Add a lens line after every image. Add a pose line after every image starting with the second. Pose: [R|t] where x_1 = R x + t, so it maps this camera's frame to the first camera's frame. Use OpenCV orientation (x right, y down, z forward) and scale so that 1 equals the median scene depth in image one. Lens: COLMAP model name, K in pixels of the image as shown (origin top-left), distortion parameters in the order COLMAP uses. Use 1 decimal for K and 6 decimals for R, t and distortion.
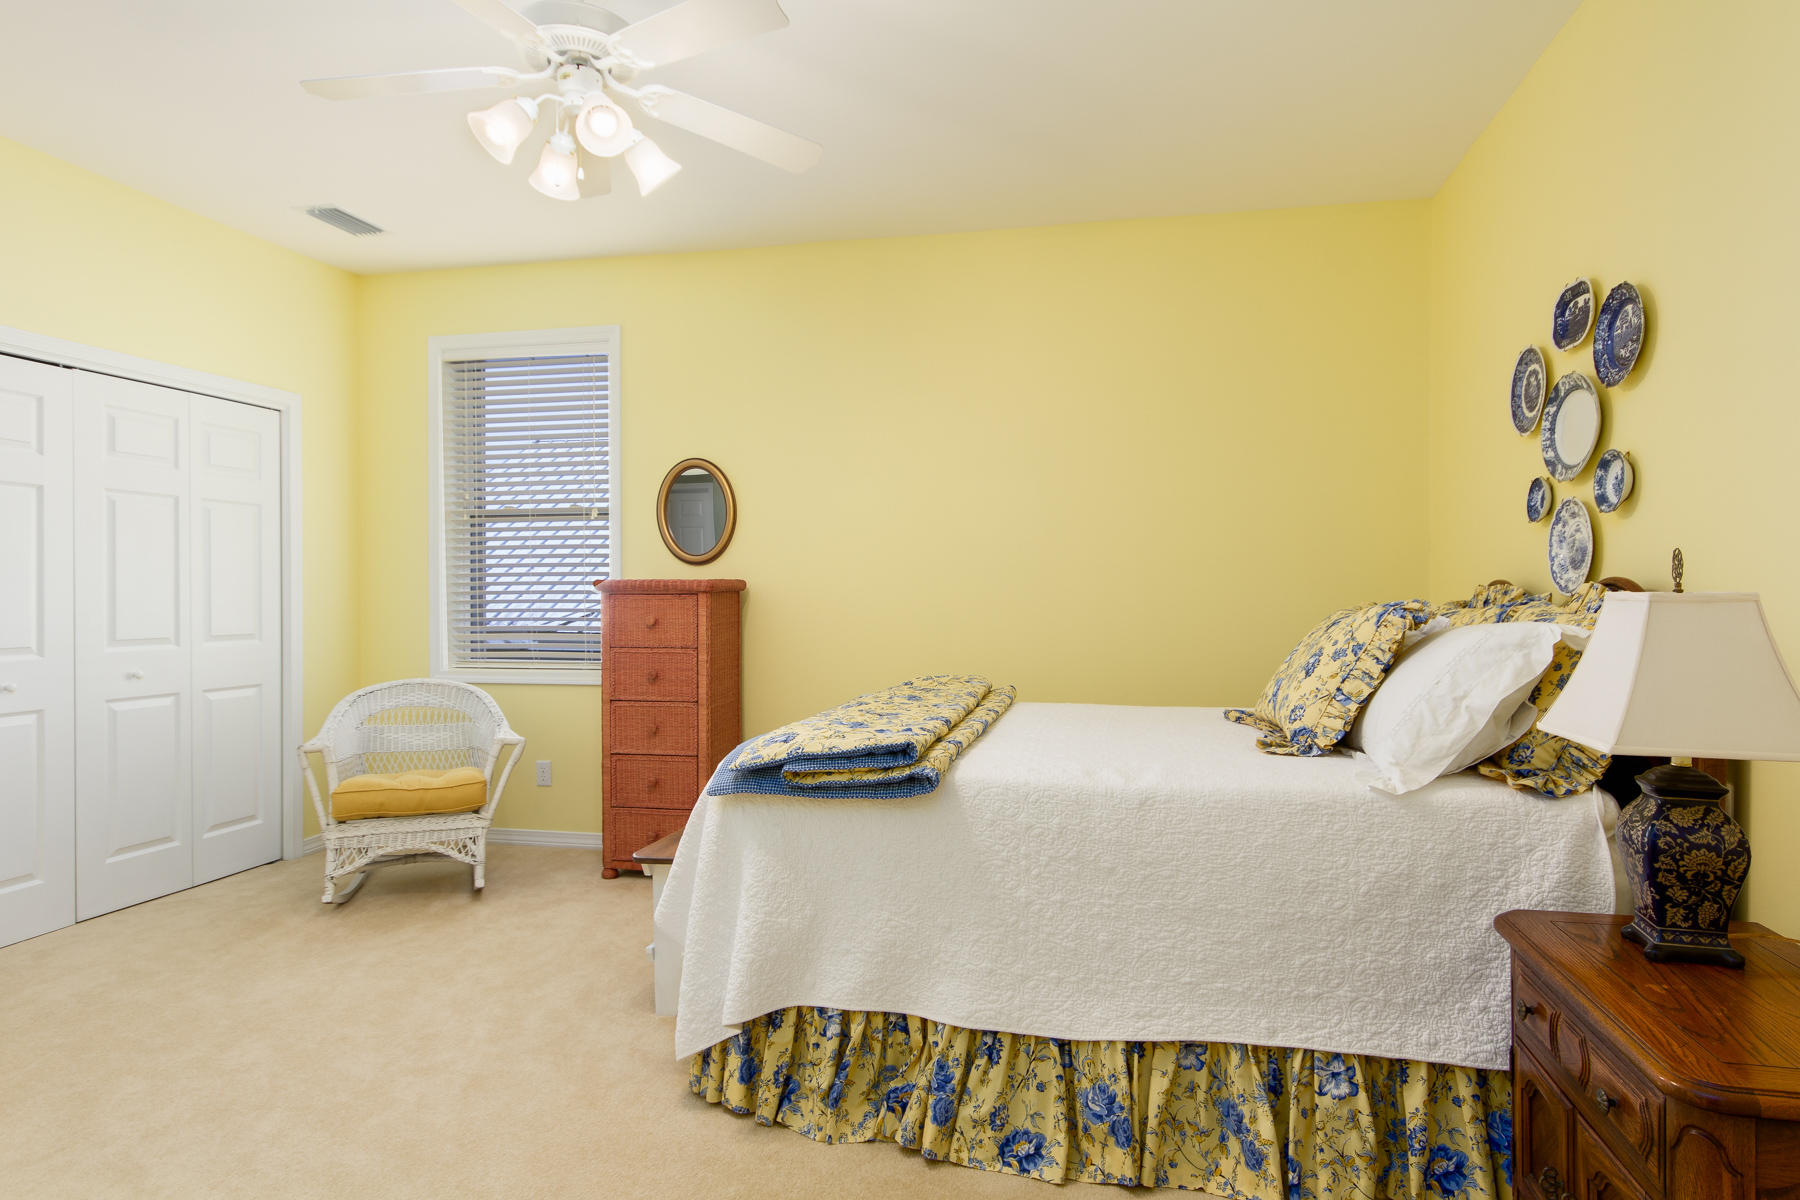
lens RADIAL K [[990.3, 0, 903.7], [0, 990.3, 612.2], [0, 0, 1]] dist [0.003526, 0.001371]
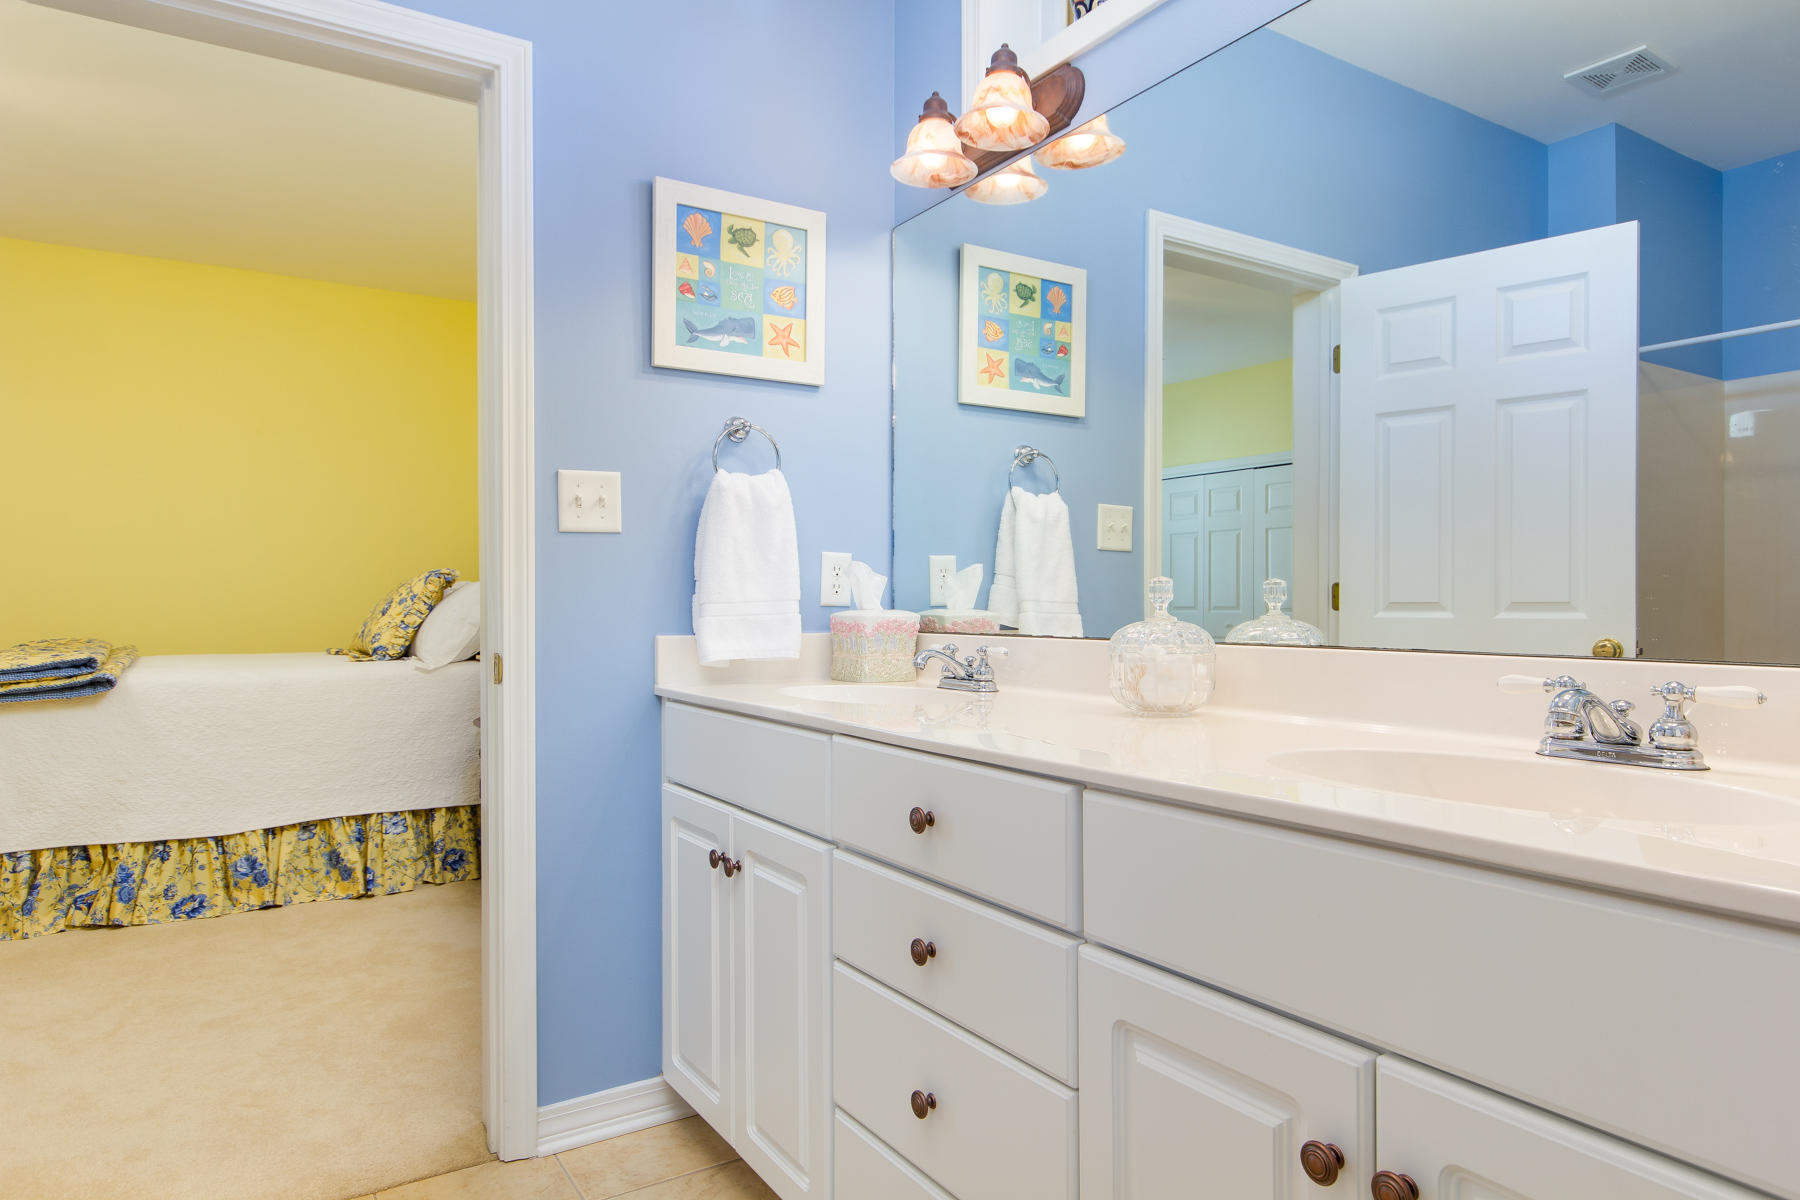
lens RADIAL K [[1083.6, 0, 900.0], [0, 1083.6, 600.0], [0, 0, 1]] dist [0.078143, -0.052435]
pose [[0.699001, -0.003273, 0.715114, -0.347798], [0.017210, 0.999777, -0.012246, 0.091888], [-0.714914, 0.020867, 0.698901, -1.042204]]
